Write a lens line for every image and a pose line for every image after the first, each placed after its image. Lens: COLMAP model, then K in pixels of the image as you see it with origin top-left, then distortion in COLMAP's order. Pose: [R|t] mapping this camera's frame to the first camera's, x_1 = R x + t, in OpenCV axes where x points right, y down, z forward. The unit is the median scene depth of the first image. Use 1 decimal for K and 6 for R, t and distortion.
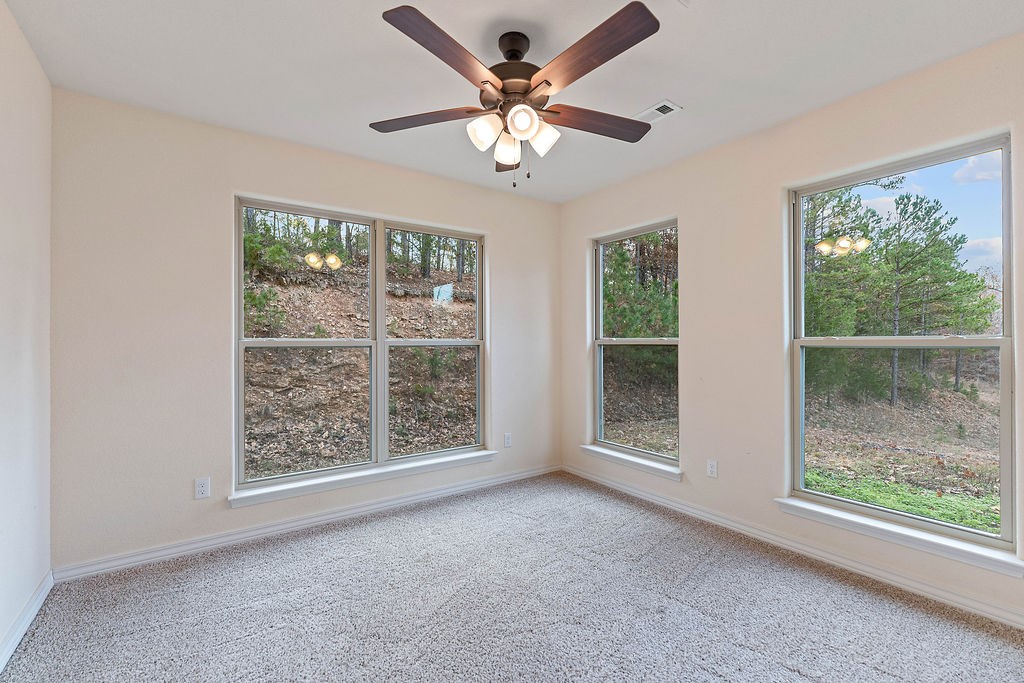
lens RADIAL K [[444.9, 0, 512.0], [0, 444.9, 341.5], [0, 0, 1]] dist [-0.000130, -0.000042]
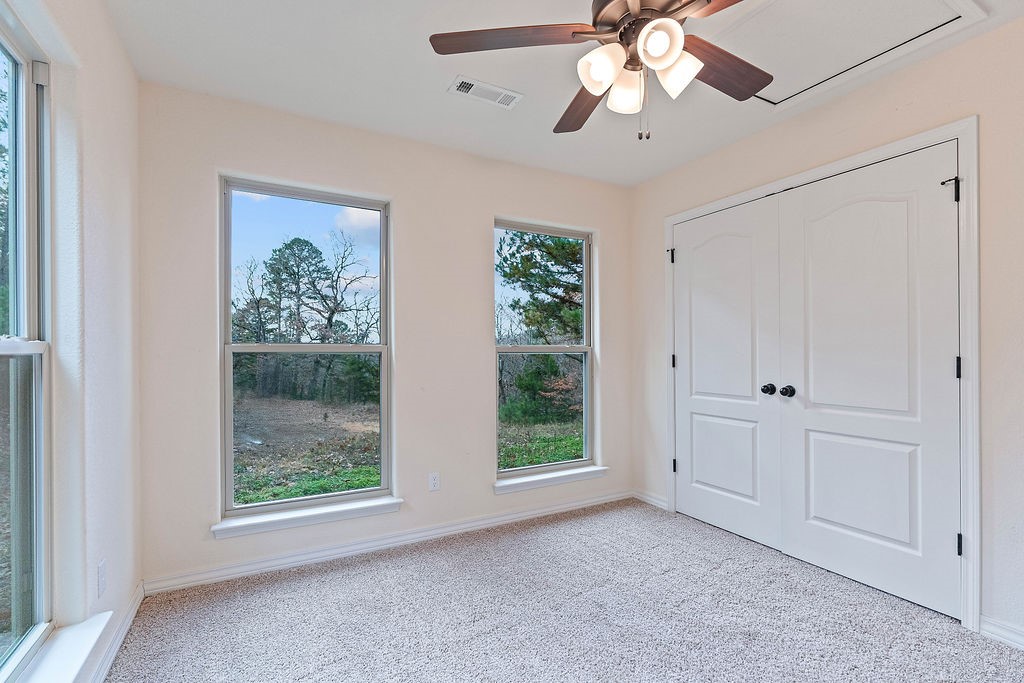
lens RADIAL K [[462.2, 0, 511.5], [0, 462.2, 348.8], [0, 0, 1]] dist [0.000001, 0.000000]
pose [[0.130398, -0.001322, 0.991461, -0.508761], [-0.001862, 0.999997, 0.001578, 0.001065], [-0.991460, -0.002052, 0.130395, 0.709666]]
